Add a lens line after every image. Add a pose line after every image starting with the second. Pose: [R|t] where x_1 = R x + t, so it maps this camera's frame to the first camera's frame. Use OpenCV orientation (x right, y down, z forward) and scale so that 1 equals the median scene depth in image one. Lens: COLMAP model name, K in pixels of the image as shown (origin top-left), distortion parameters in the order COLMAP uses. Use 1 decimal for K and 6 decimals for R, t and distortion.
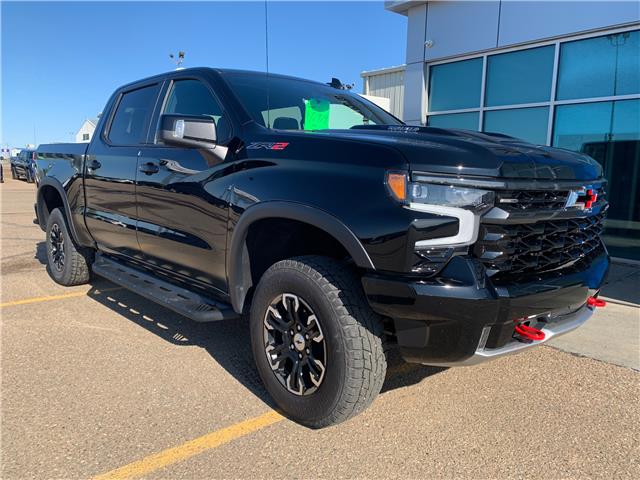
lens RADIAL K [[486.6, 0, 320.0], [0, 486.6, 240.0], [0, 0, 1]] dist [0.046446, -0.065045]
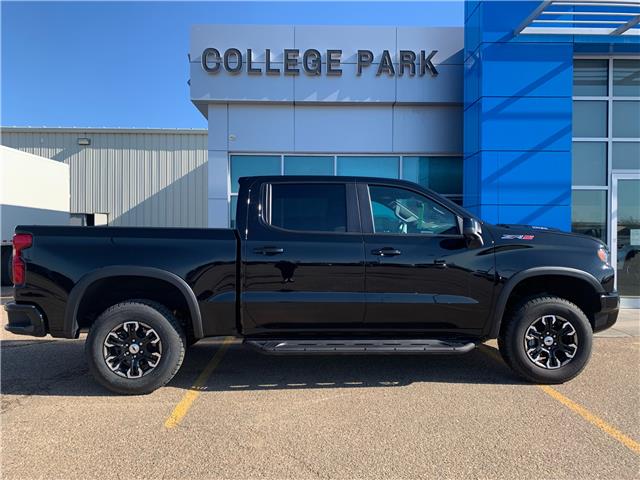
lens RADIAL K [[510.9, 0, 292.1], [0, 510.9, 240.2], [0, 0, 1]] dist [0.056353, 0.000094]
pose [[0.616412, -0.025947, 0.786996, -2.114548], [0.124662, 0.990068, -0.064999, -0.160430], [-0.777493, 0.138175, 0.613524, 0.464300]]
